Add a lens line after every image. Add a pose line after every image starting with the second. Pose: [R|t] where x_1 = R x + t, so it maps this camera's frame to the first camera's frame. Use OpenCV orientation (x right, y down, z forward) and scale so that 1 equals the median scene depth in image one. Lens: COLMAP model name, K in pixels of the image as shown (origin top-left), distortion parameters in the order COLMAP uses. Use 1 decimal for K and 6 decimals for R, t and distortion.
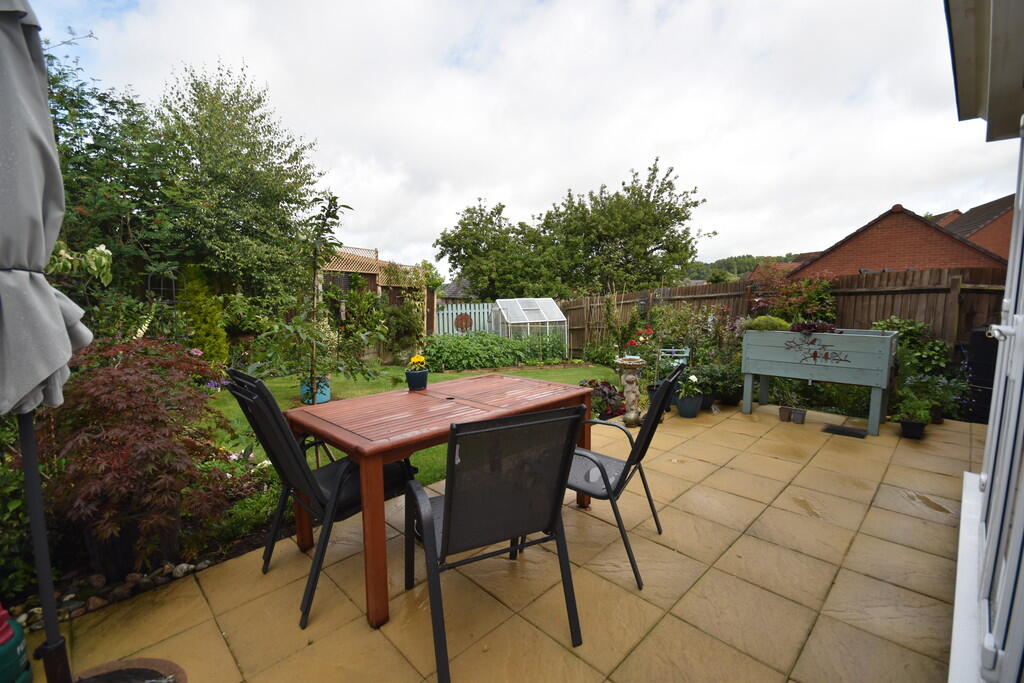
lens RADIAL K [[452.2, 0, 508.2], [0, 452.2, 348.1], [0, 0, 1]] dist [0.017483, -0.016675]
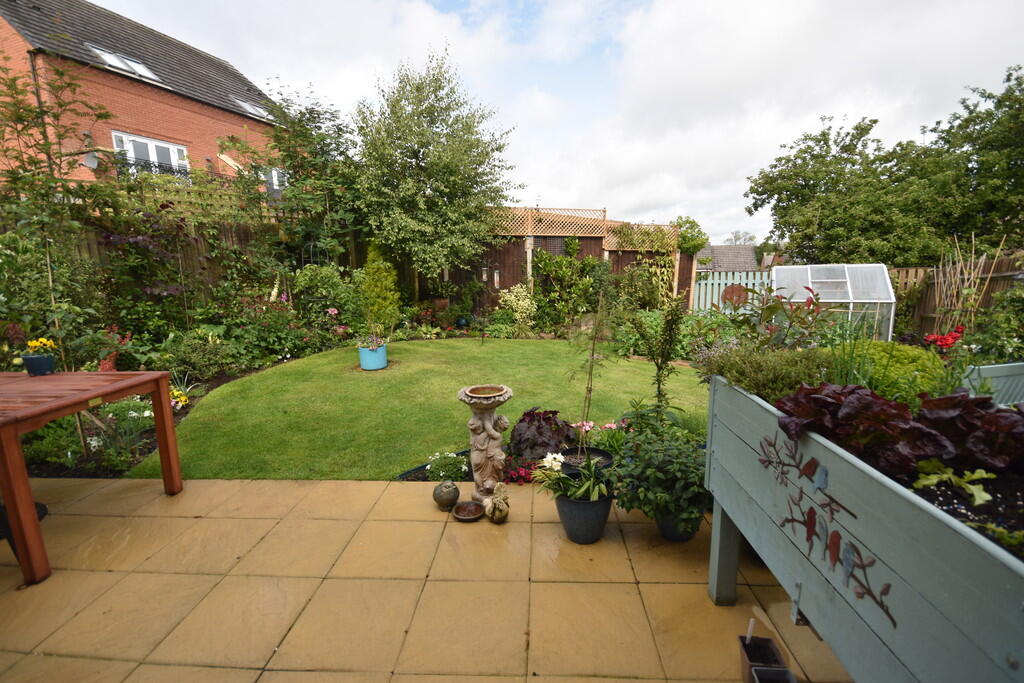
lens RADIAL K [[452.2, 0, 508.2], [0, 452.2, 348.1], [0, 0, 1]] dist [0.017483, -0.016675]
pose [[0.666099, 0.138342, -0.732921, 0.218360], [-0.078949, 0.990205, 0.115155, -0.028523], [0.741673, -0.018841, 0.670497, 0.210334]]
